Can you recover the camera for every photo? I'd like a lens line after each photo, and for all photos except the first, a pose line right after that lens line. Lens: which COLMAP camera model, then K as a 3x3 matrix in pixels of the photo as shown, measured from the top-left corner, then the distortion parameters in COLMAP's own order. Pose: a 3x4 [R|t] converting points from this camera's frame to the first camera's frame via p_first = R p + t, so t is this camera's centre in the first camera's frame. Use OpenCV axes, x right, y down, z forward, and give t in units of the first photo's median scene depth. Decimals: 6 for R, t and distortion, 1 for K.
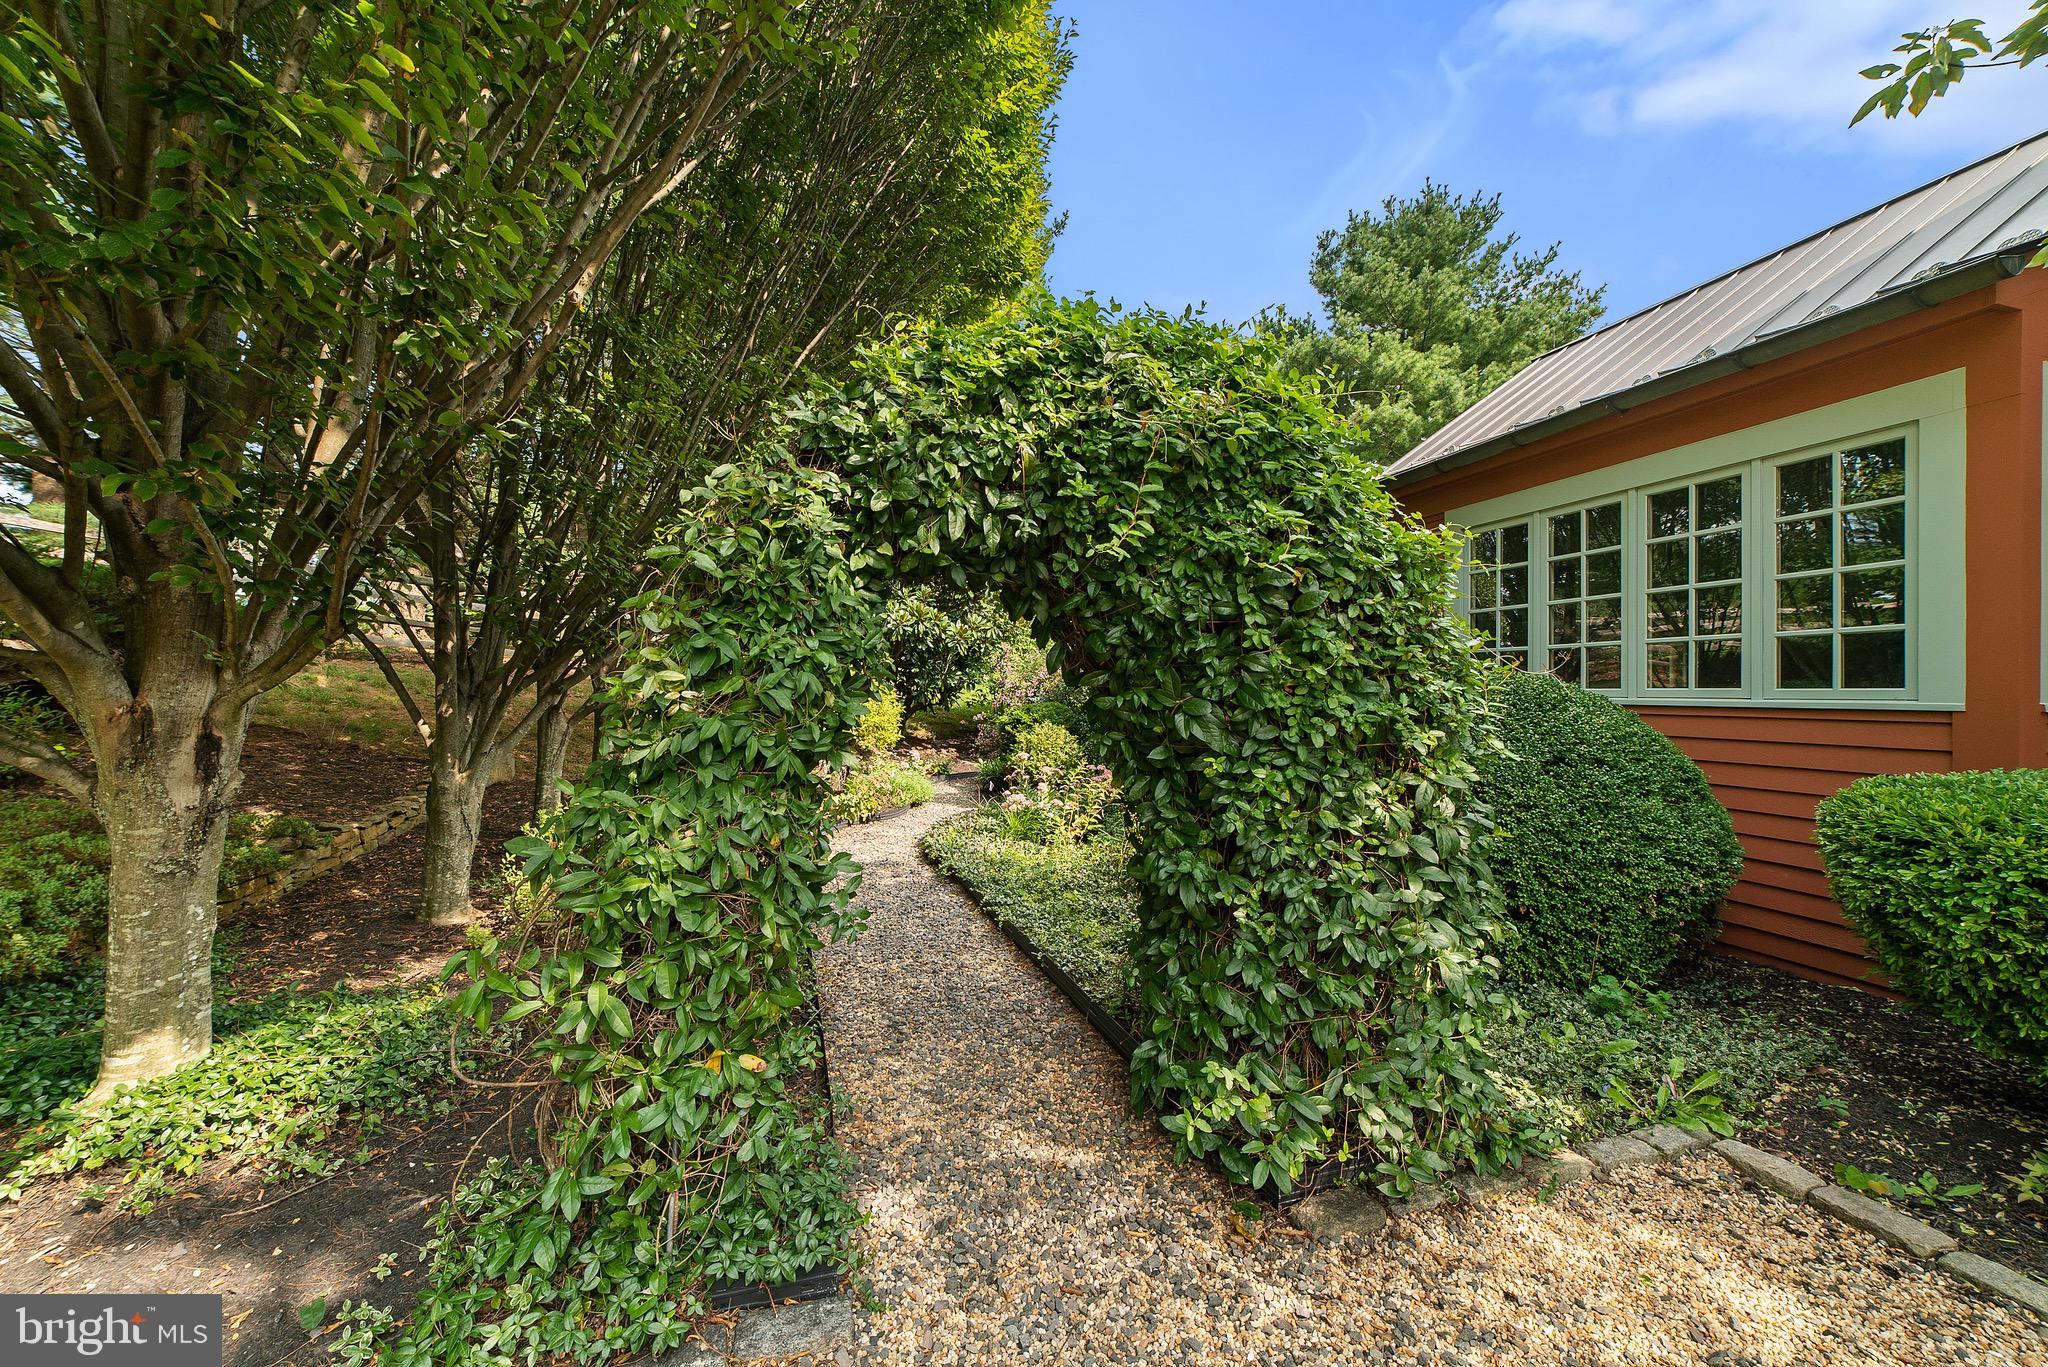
lens RADIAL K [[794.6, 0, 1024.0], [0, 794.6, 683.5], [0, 0, 1]] dist [-0.013342, 0.000163]
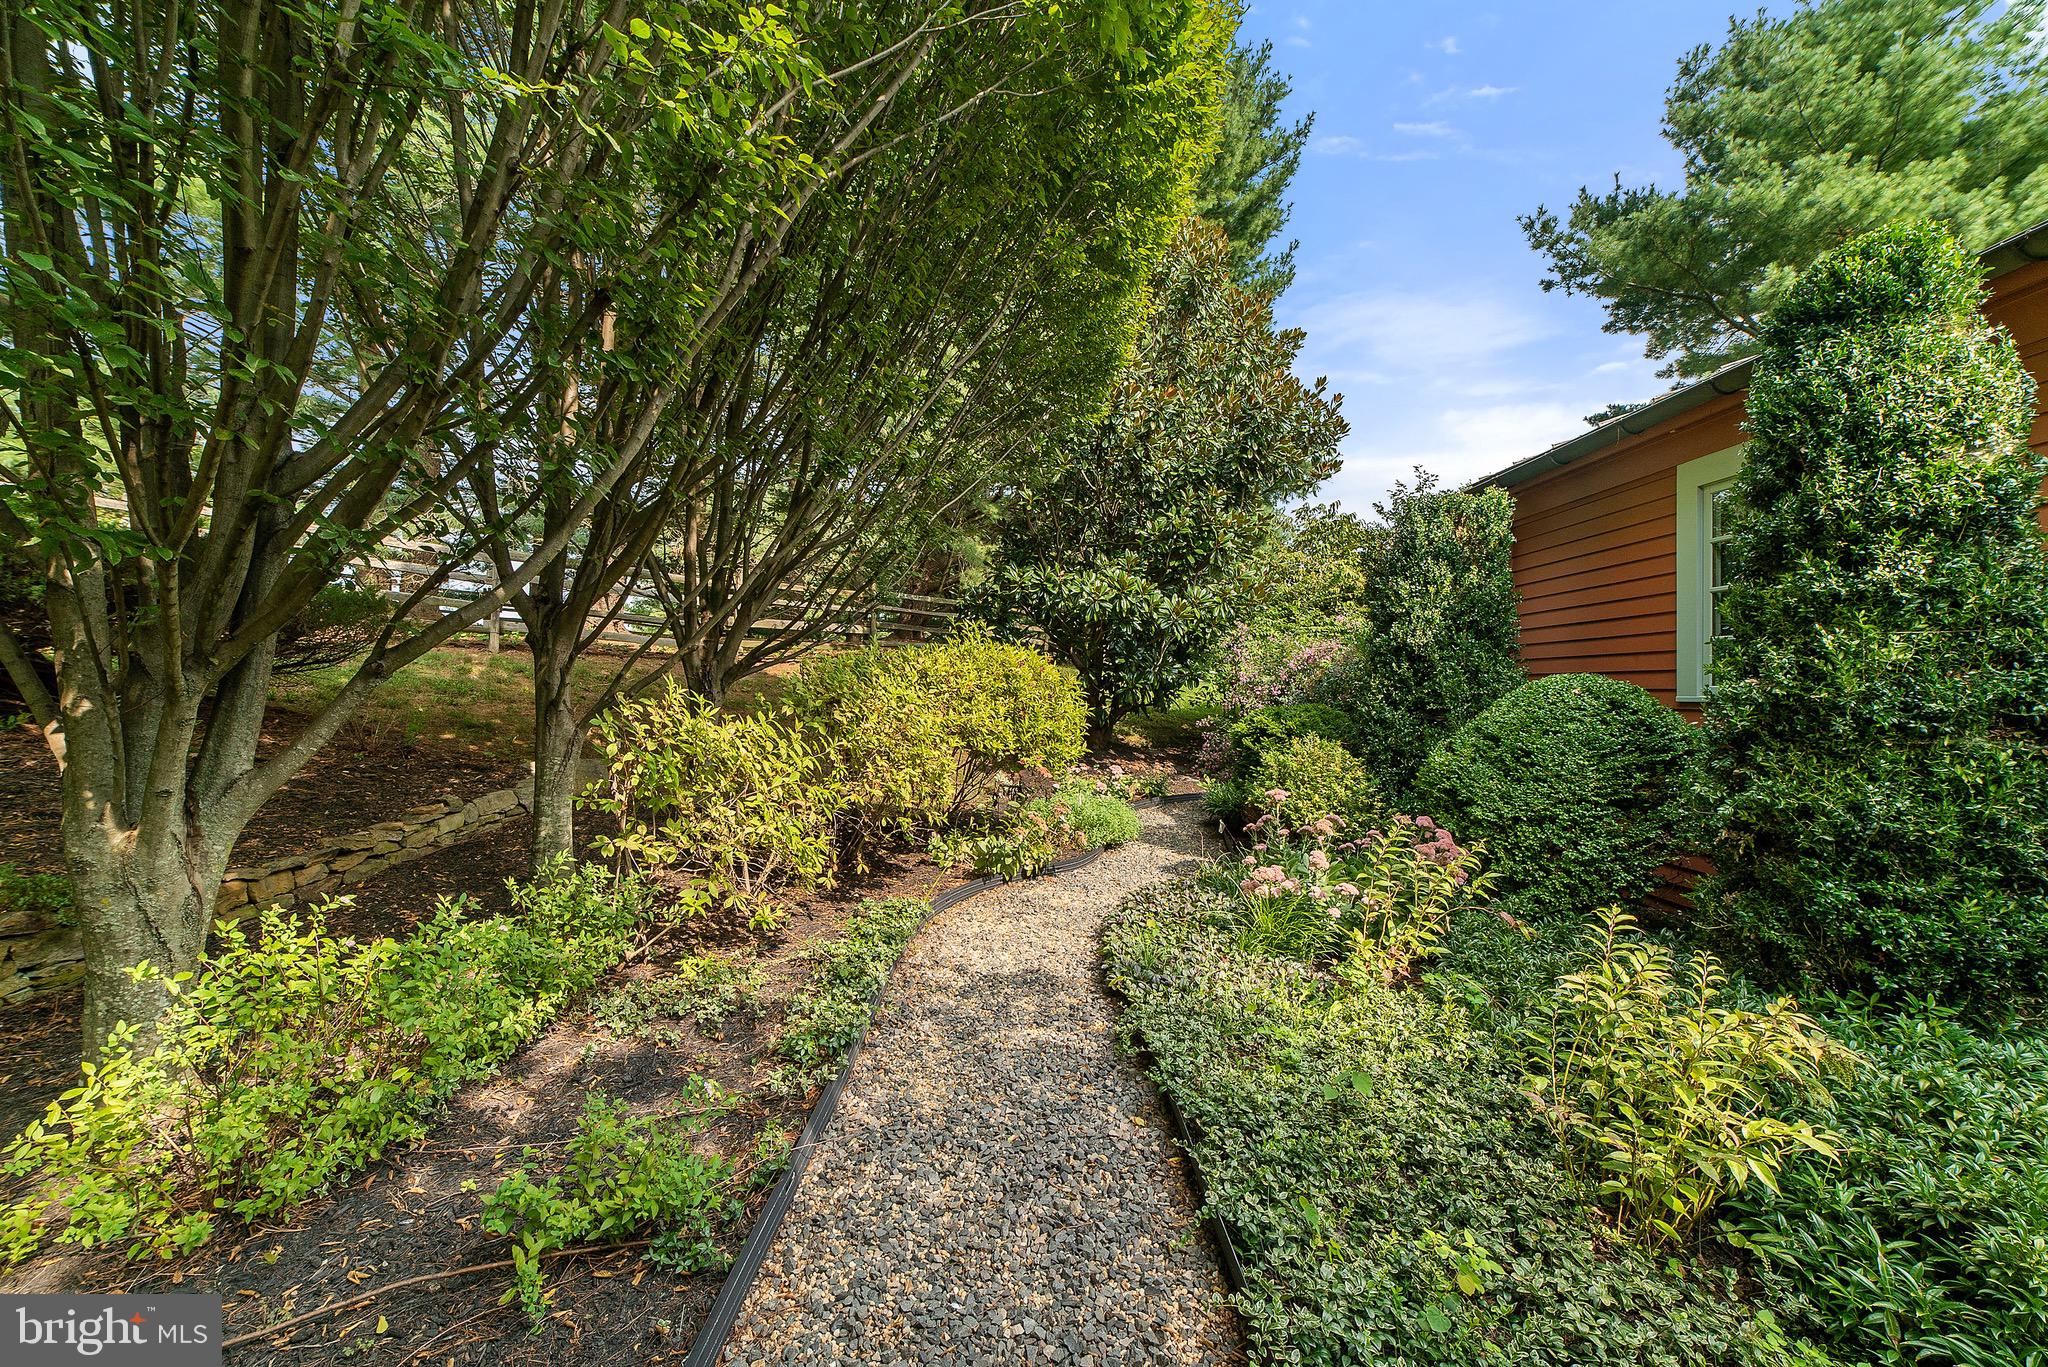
lens RADIAL K [[793.1, 0, 1020.0], [0, 793.1, 627.7], [0, 0, 1]] dist [-0.000272, 0.000272]
pose [[0.958878, -0.014417, -0.283454, -0.009213], [-0.005633, 0.997546, -0.069792, 0.006194], [0.283764, 0.068518, 0.956443, 0.228470]]
